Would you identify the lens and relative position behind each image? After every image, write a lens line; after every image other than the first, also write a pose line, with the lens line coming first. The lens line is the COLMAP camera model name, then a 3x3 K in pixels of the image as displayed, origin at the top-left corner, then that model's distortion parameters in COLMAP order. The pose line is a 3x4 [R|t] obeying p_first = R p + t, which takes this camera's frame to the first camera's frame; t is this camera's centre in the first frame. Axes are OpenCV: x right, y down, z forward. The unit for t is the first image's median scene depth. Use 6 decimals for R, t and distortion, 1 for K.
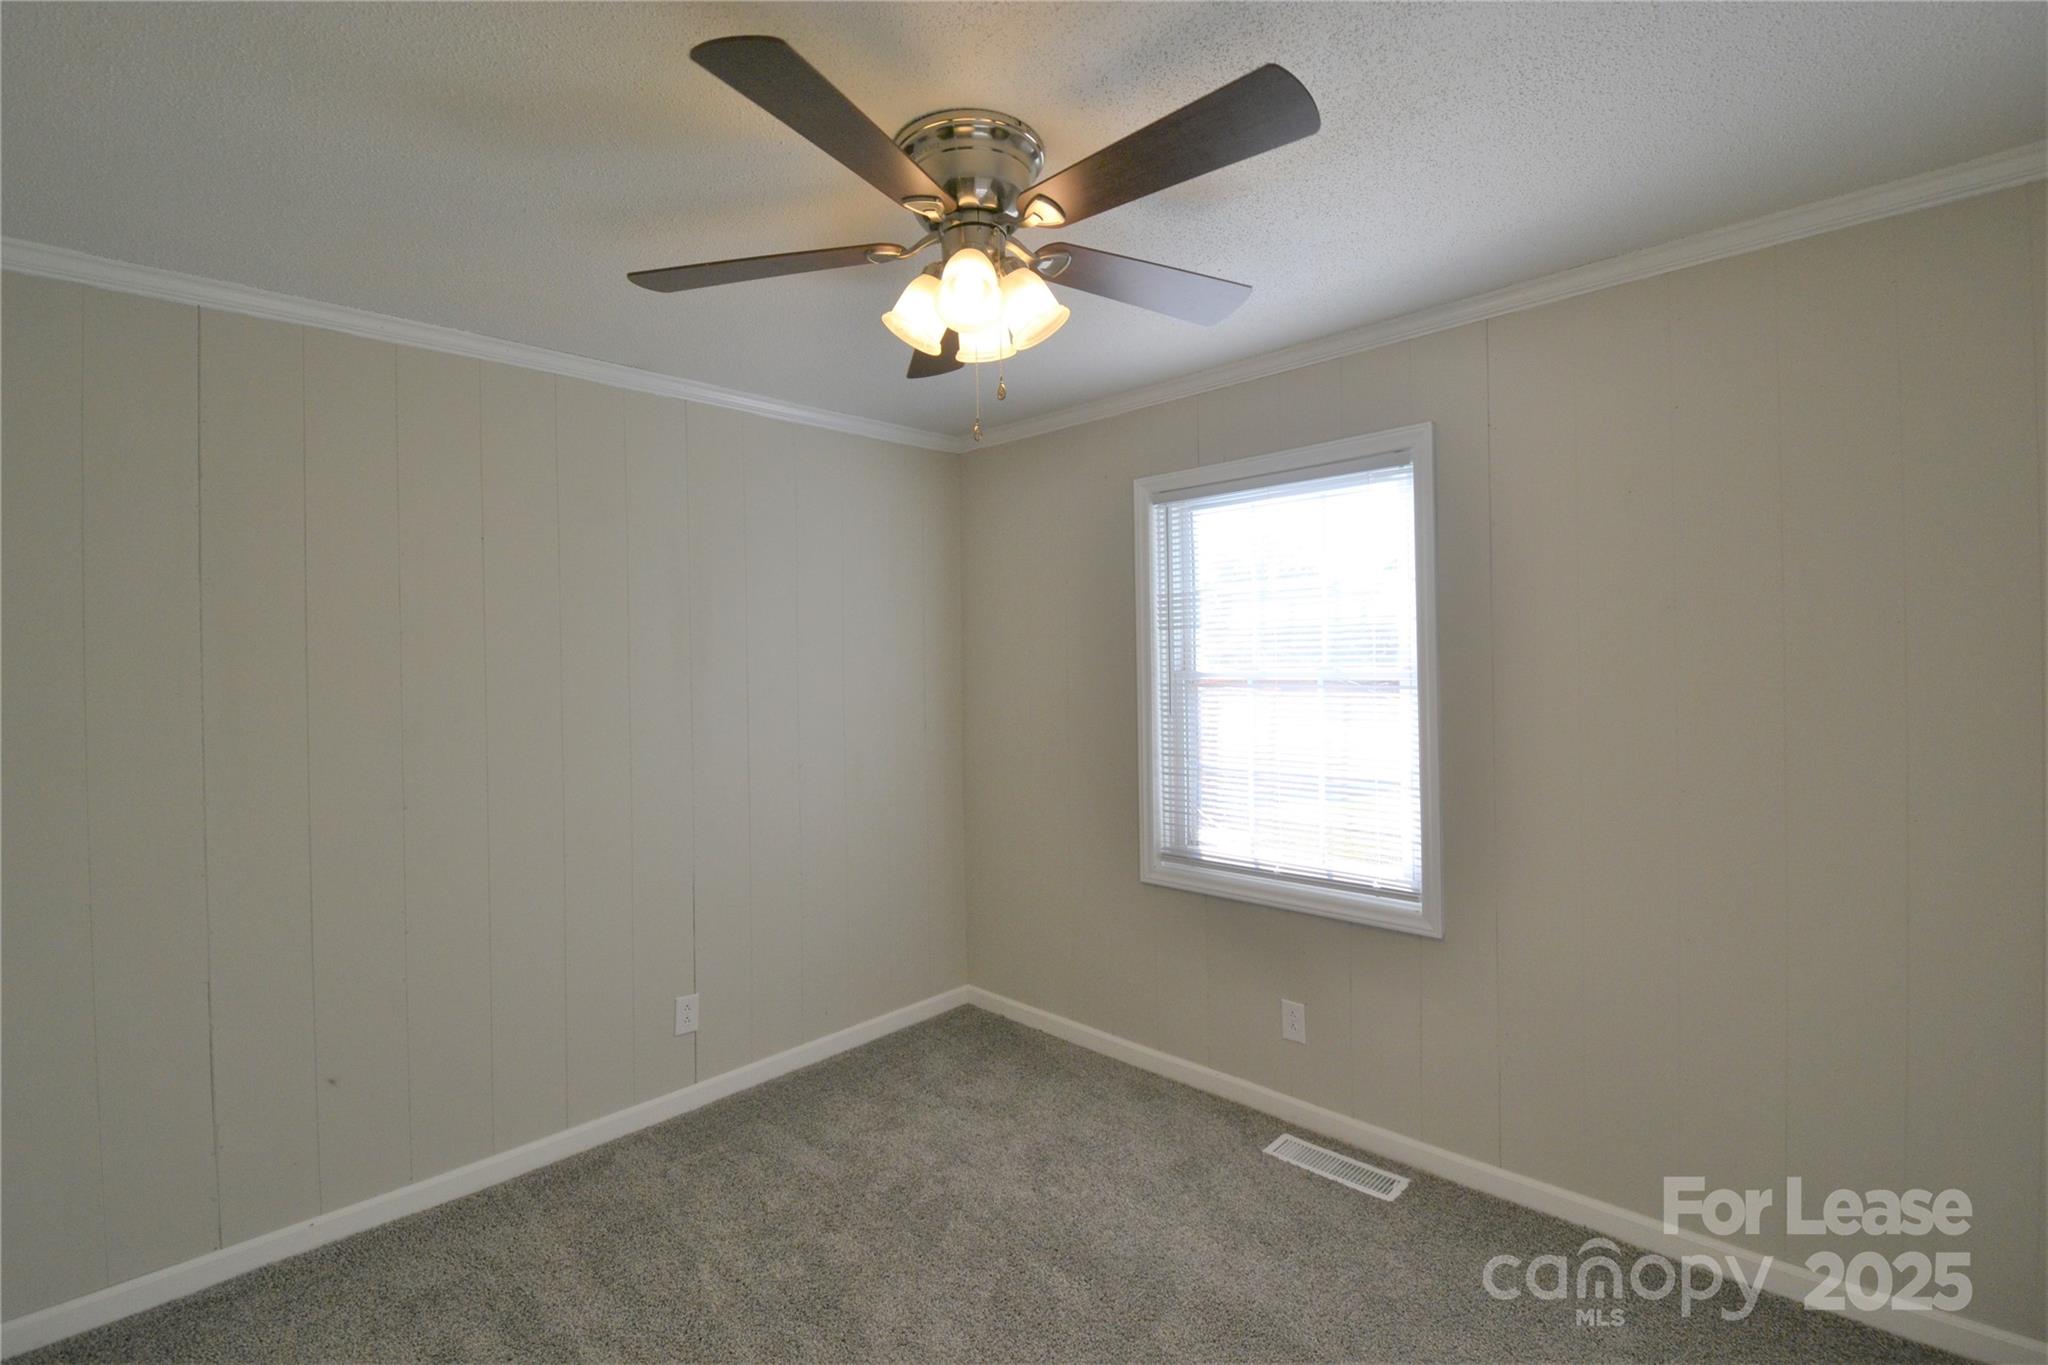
lens RADIAL K [[912.3, 0, 1039.6], [0, 912.3, 666.1], [0, 0, 1]] dist [-0.004416, -0.008380]
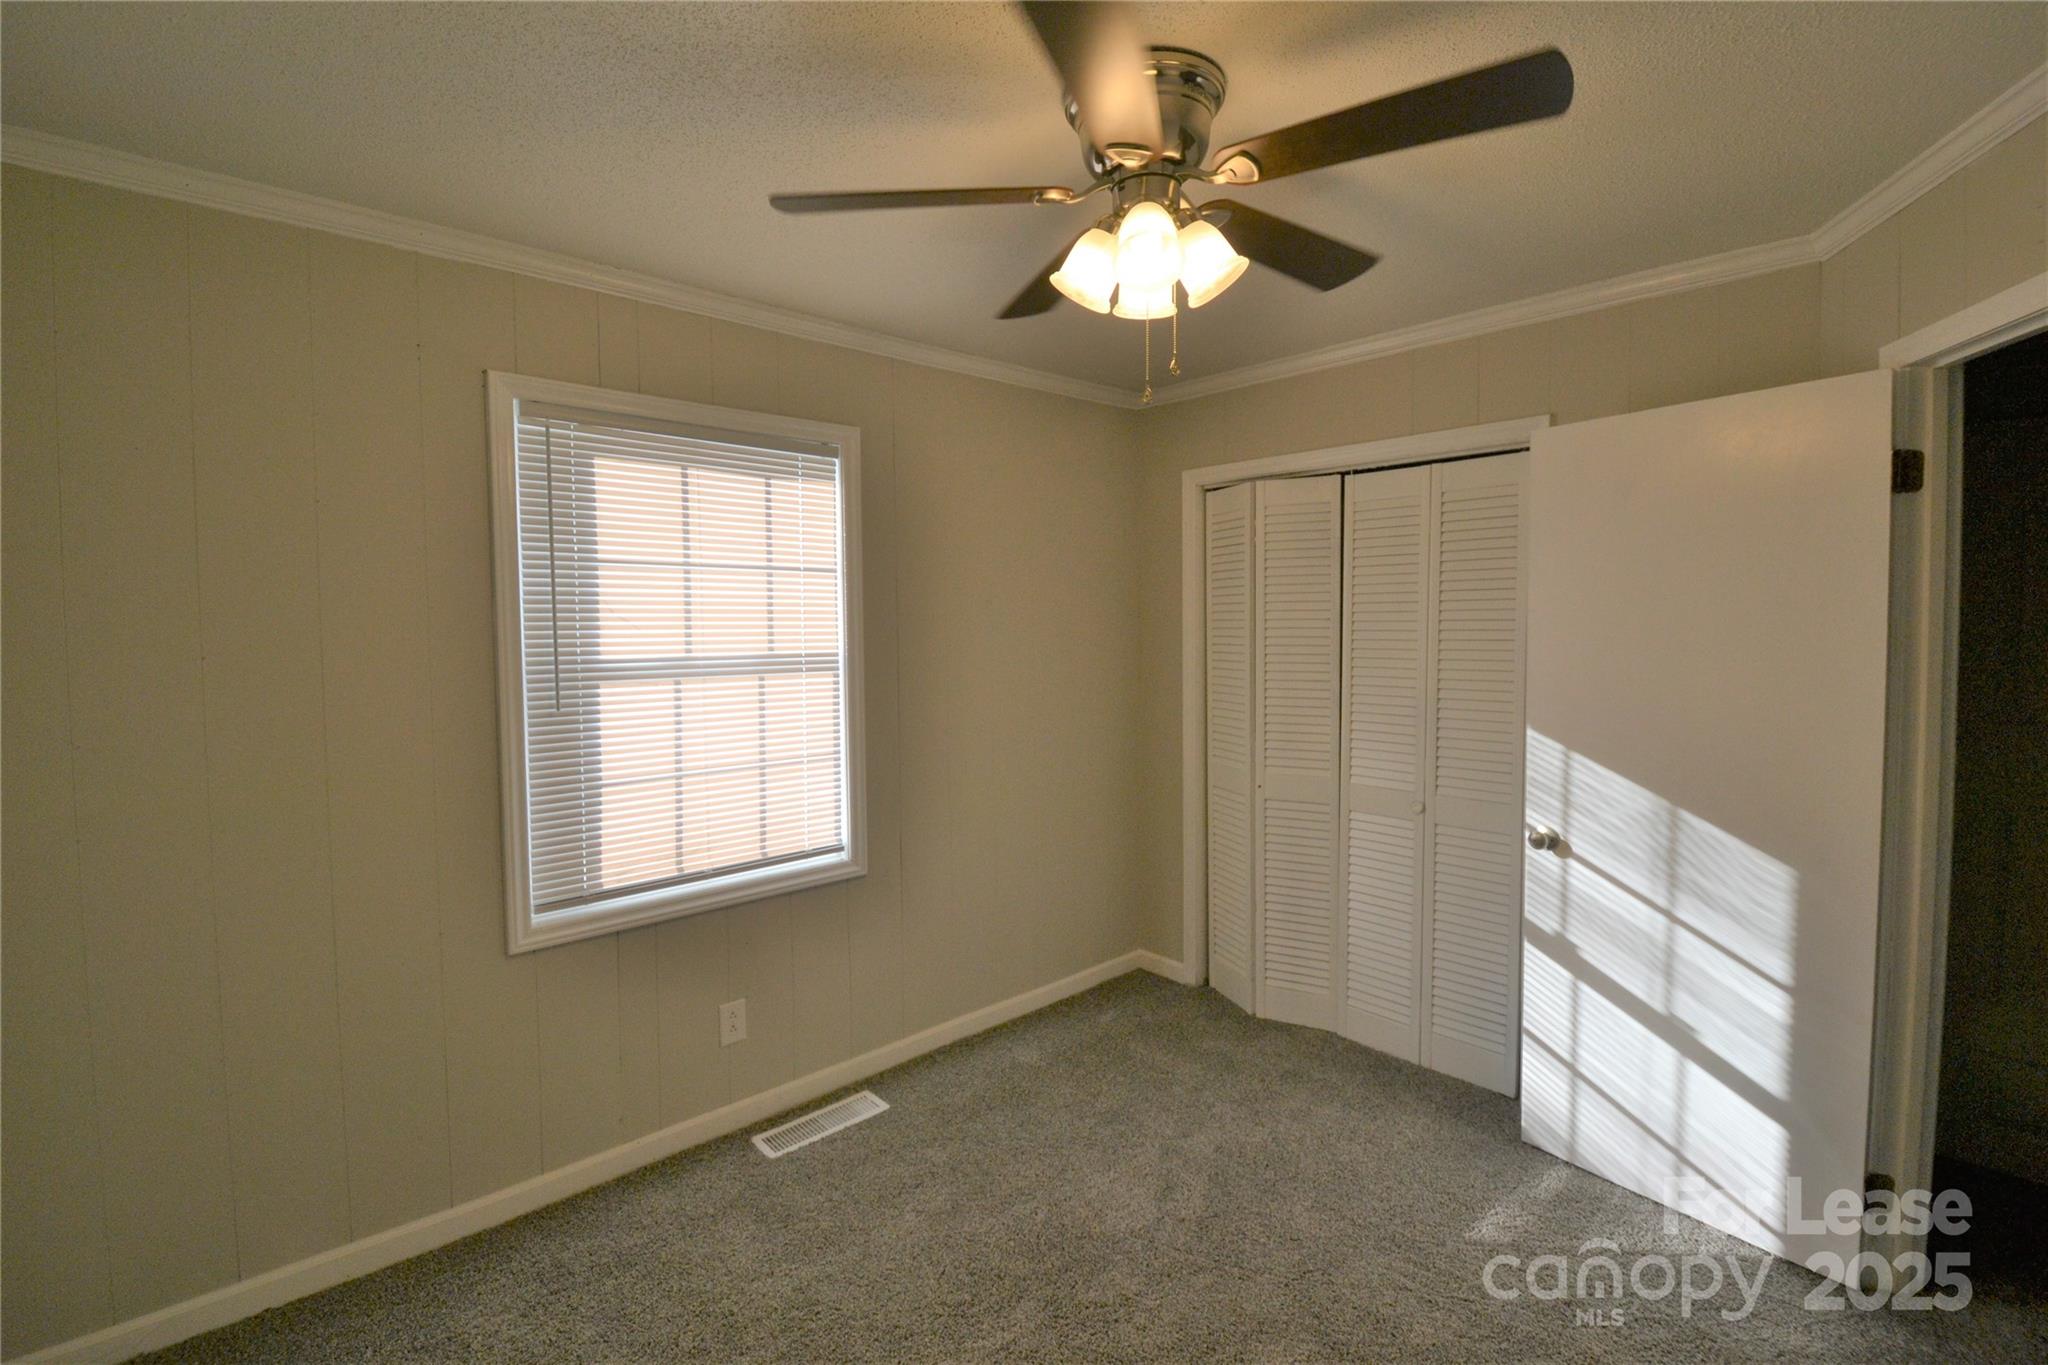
lens RADIAL K [[912.3, 0, 1027.3], [0, 912.3, 671.4], [0, 0, 1]] dist [-0.004416, -0.008380]
pose [[0.050396, -0.030832, 0.998253, -0.635936], [0.011280, 0.999477, 0.030301, 0.003901], [-0.998666, 0.009733, 0.050718, 0.652182]]
